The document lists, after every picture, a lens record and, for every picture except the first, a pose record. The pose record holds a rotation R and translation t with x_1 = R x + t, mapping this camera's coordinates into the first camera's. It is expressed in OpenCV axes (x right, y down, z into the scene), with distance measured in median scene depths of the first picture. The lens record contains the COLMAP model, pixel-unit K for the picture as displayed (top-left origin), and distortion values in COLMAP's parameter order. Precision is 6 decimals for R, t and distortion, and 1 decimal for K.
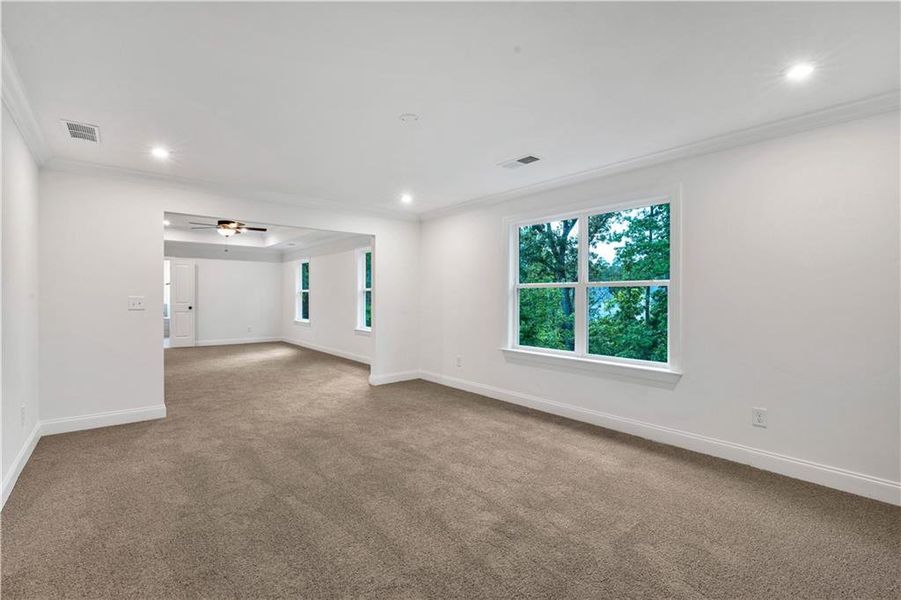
lens RADIAL K [[408.6, 0, 453.8], [0, 408.6, 300.6], [0, 0, 1]] dist [-0.009134, 0.002928]
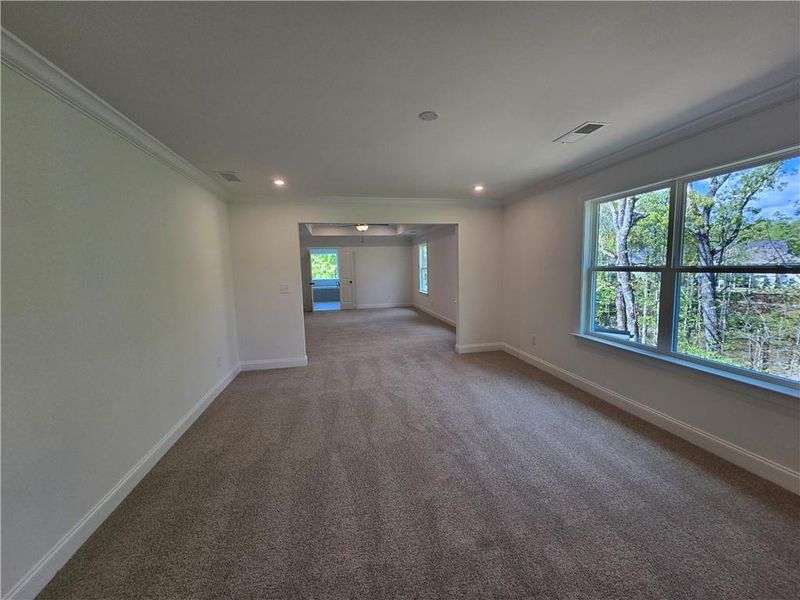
lens RADIAL K [[329.7, 0, 404.3], [0, 329.7, 297.5], [0, 0, 1]] dist [0.000202, -0.001174]
pose [[0.872535, 0.021273, -0.488089, 0.179754], [0.026454, 0.995529, 0.090679, -0.059366], [0.487836, -0.092032, 0.868071, 0.161665]]
